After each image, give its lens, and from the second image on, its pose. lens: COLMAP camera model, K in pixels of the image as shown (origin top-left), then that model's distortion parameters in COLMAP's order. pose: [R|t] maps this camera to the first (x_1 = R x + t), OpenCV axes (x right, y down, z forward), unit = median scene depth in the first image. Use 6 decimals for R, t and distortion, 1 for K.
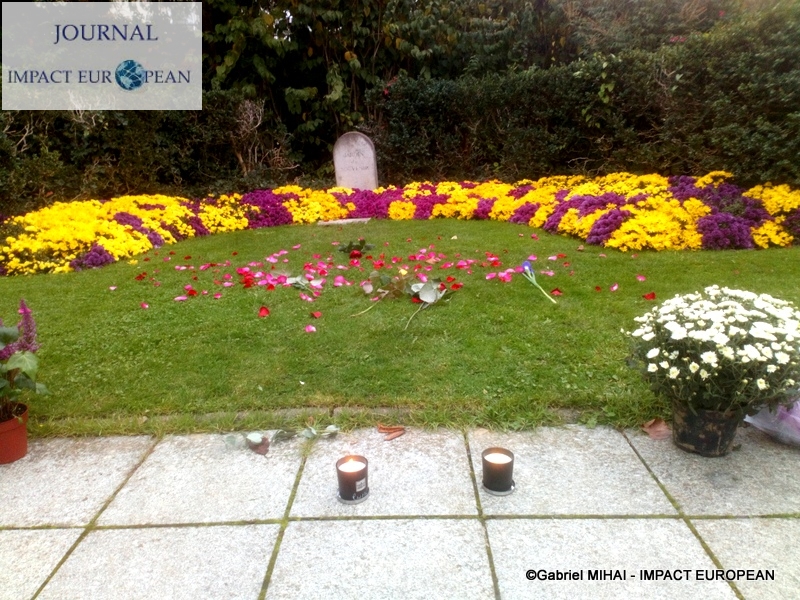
lens RADIAL K [[775.3, 0, 400.0], [0, 775.3, 300.0], [0, 0, 1]] dist [0.205184, -0.441148]
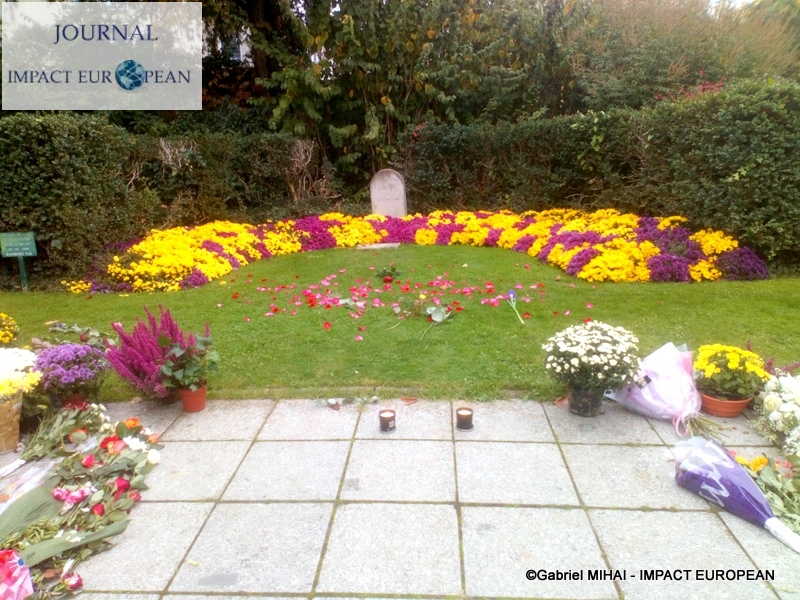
lens RADIAL K [[775.3, 0, 400.0], [0, 775.3, 300.0], [0, 0, 1]] dist [0.205184, -0.441148]
pose [[0.999158, 0.018574, -0.036596, 0.012476], [-0.018597, 0.999827, -0.000295, -0.024167], [0.036584, 0.000976, 0.999330, -0.326545]]
